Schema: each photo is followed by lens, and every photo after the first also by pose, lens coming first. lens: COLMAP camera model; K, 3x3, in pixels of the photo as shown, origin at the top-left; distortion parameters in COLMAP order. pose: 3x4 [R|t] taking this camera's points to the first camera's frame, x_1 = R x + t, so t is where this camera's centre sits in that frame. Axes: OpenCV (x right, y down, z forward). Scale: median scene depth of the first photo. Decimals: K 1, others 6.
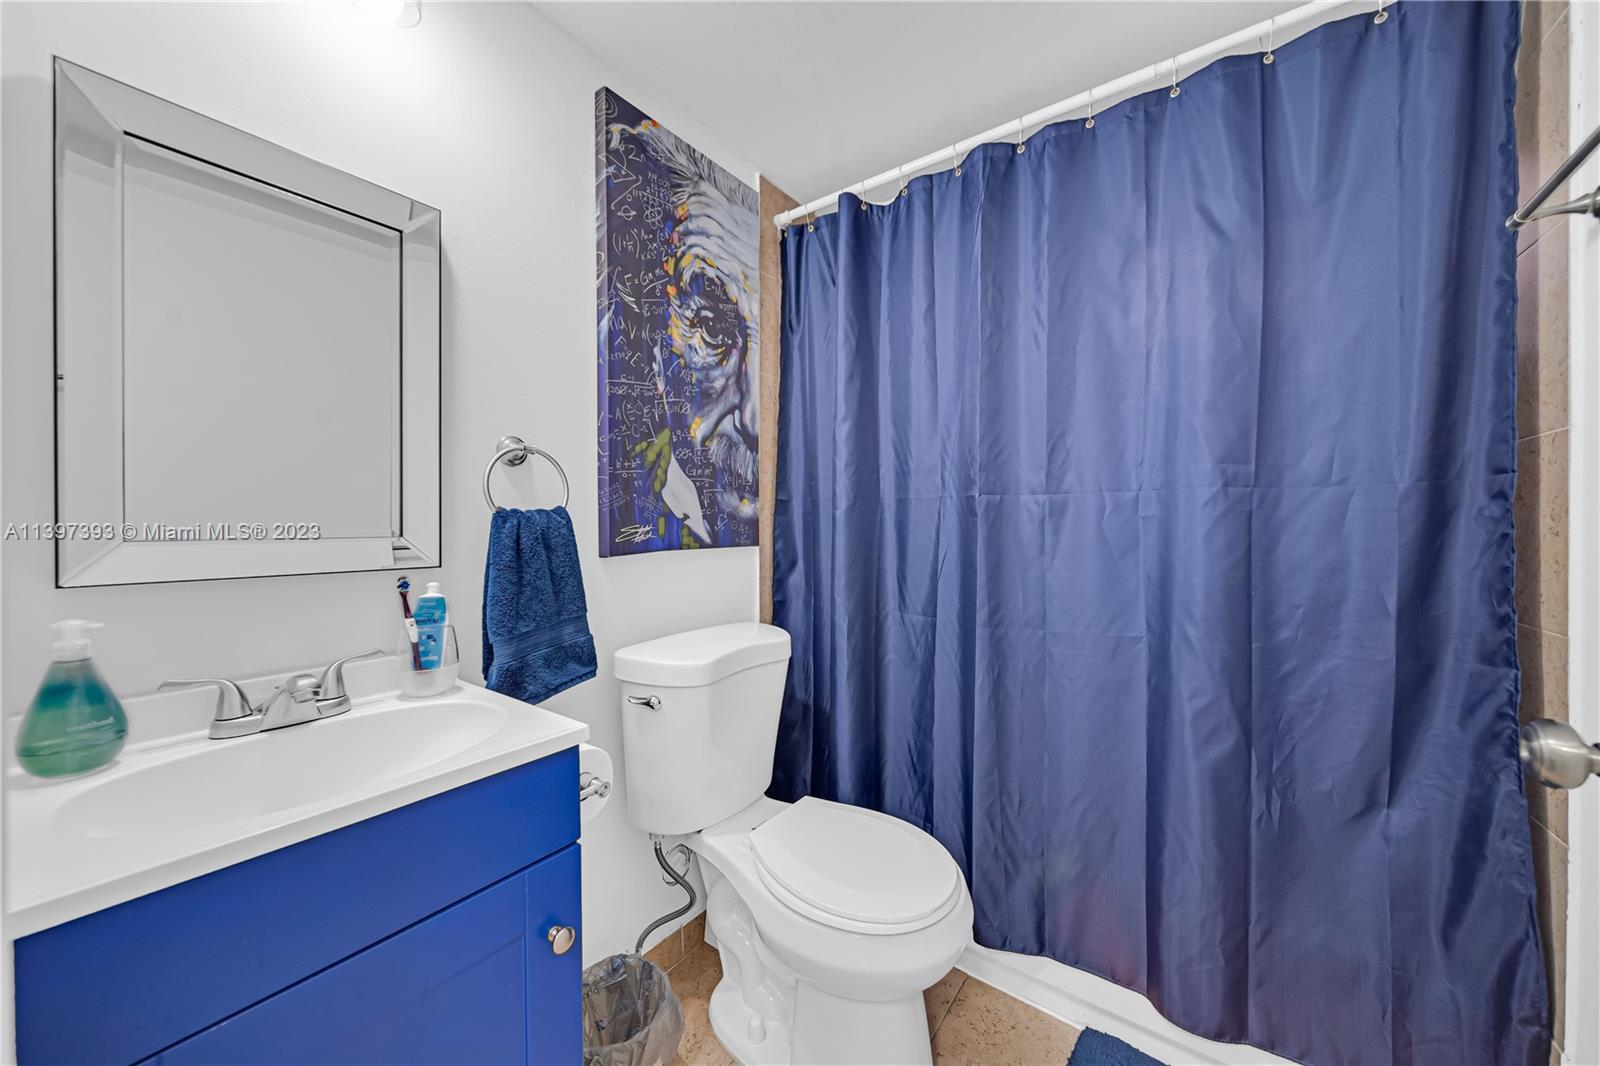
lens RADIAL K [[574.6, 0, 790.5], [0, 574.6, 528.5], [0, 0, 1]] dist [-0.001582, -0.000464]
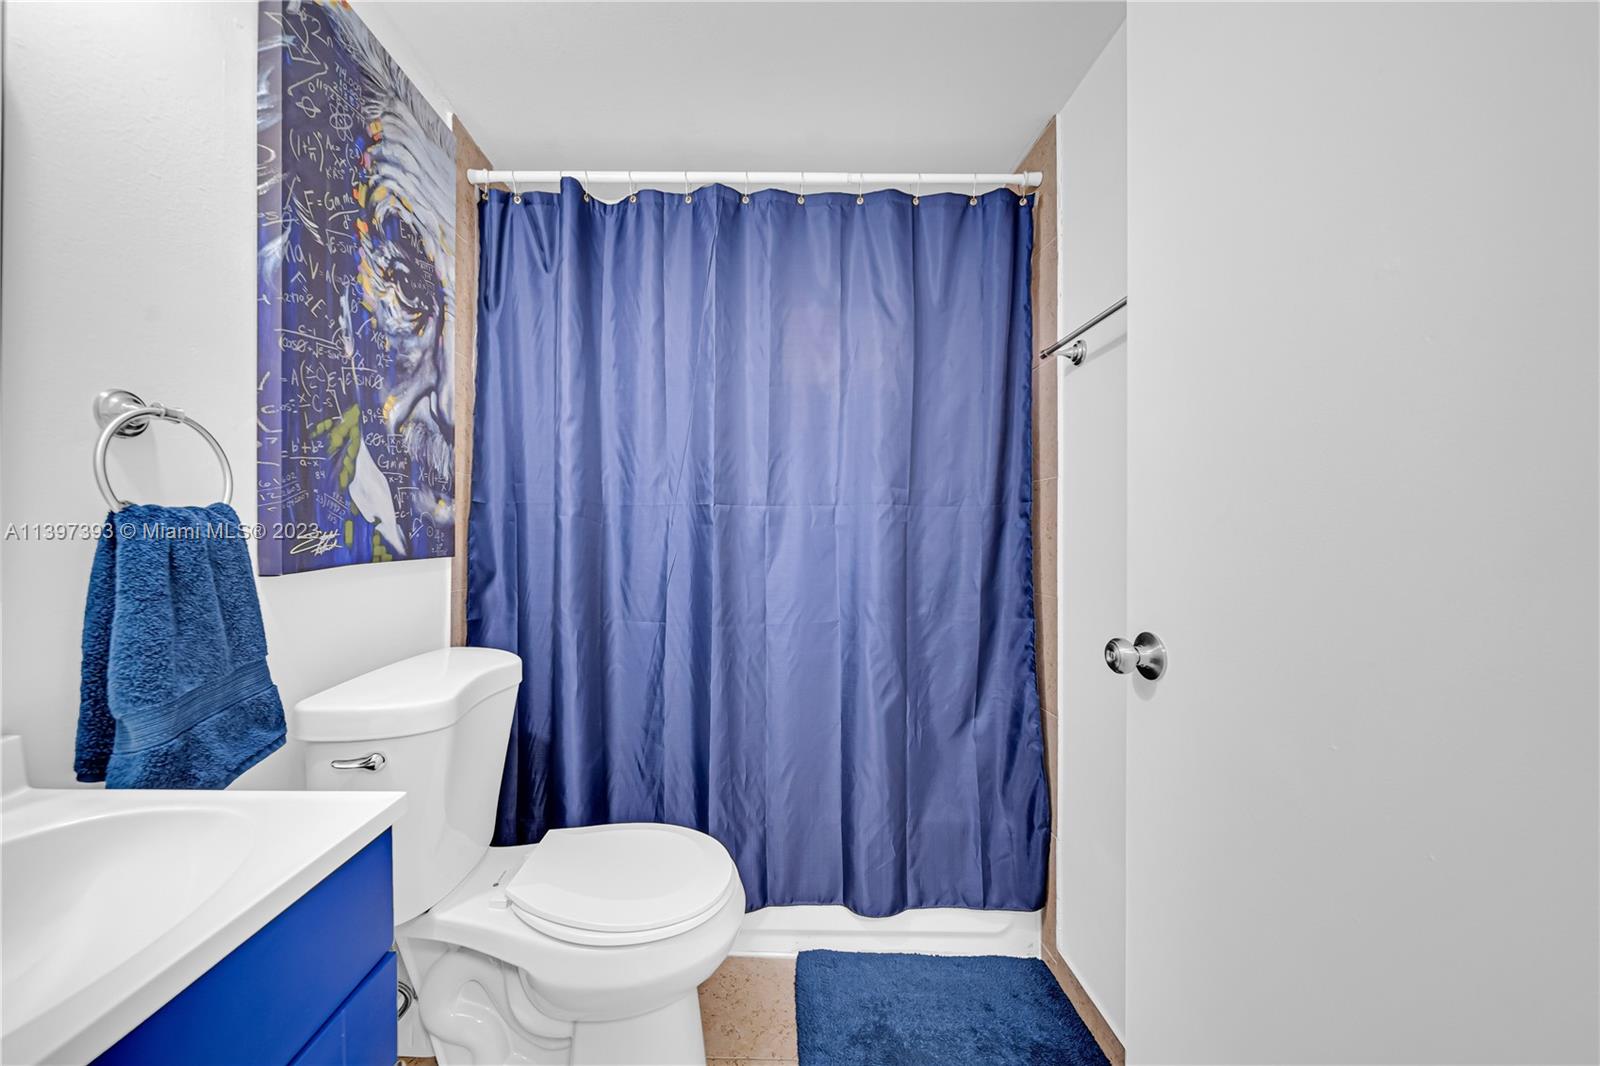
lens RADIAL K [[572.0, 0, 796.4], [0, 572.0, 532.7], [0, 0, 1]] dist [-0.000508, -0.000344]
pose [[0.805596, 0.002108, 0.592461, -0.189963], [0.000910, 0.999988, -0.004796, 0.000175], [-0.592464, 0.004403, 0.805585, 0.037597]]
